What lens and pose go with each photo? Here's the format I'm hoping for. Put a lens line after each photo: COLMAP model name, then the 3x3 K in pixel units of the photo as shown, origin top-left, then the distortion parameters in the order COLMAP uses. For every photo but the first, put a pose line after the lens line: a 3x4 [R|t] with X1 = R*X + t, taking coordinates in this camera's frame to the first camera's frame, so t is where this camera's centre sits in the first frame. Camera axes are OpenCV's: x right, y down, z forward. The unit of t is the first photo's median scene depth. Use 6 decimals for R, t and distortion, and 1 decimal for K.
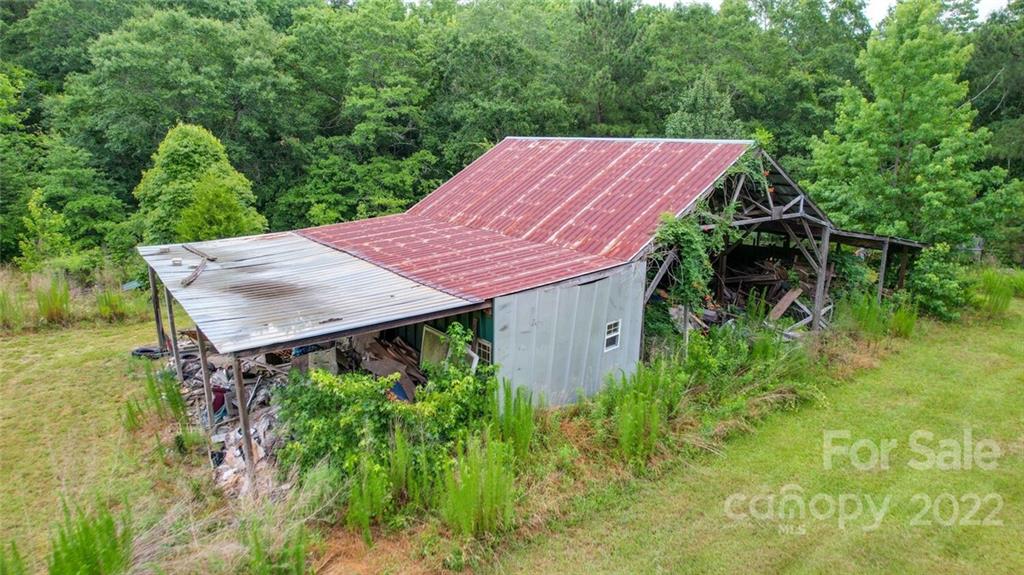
lens RADIAL K [[657.4, 0, 515.5], [0, 657.4, 287.2], [0, 0, 1]] dist [-0.076468, 0.070952]
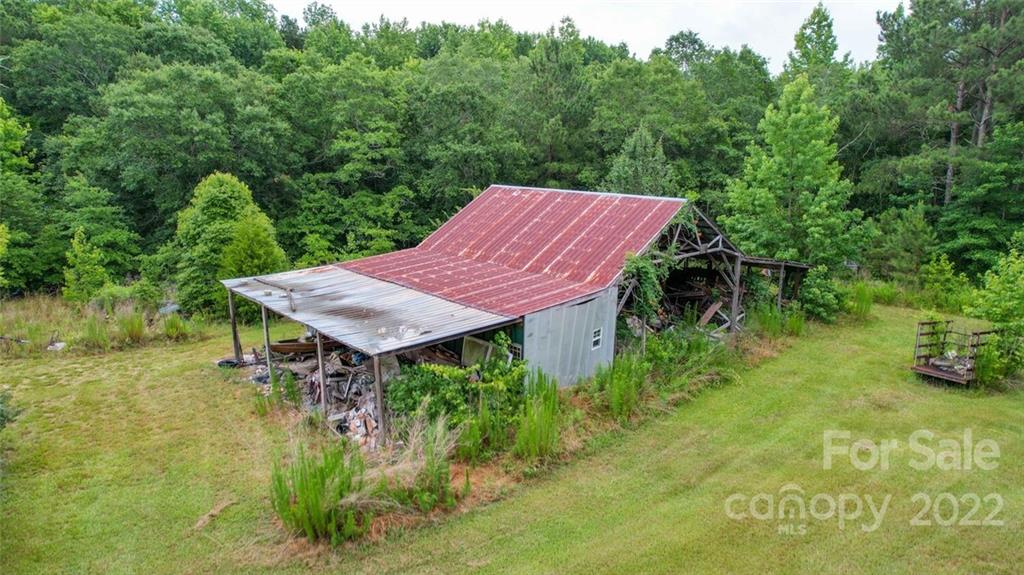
lens RADIAL K [[657.4, 0, 513.3], [0, 657.4, 285.3], [0, 0, 1]] dist [-0.076468, 0.070952]
pose [[0.994303, -0.018822, 0.104915, -0.117747], [0.021127, 0.999558, -0.020901, -0.011448], [-0.104475, 0.022998, 0.994262, -0.269843]]
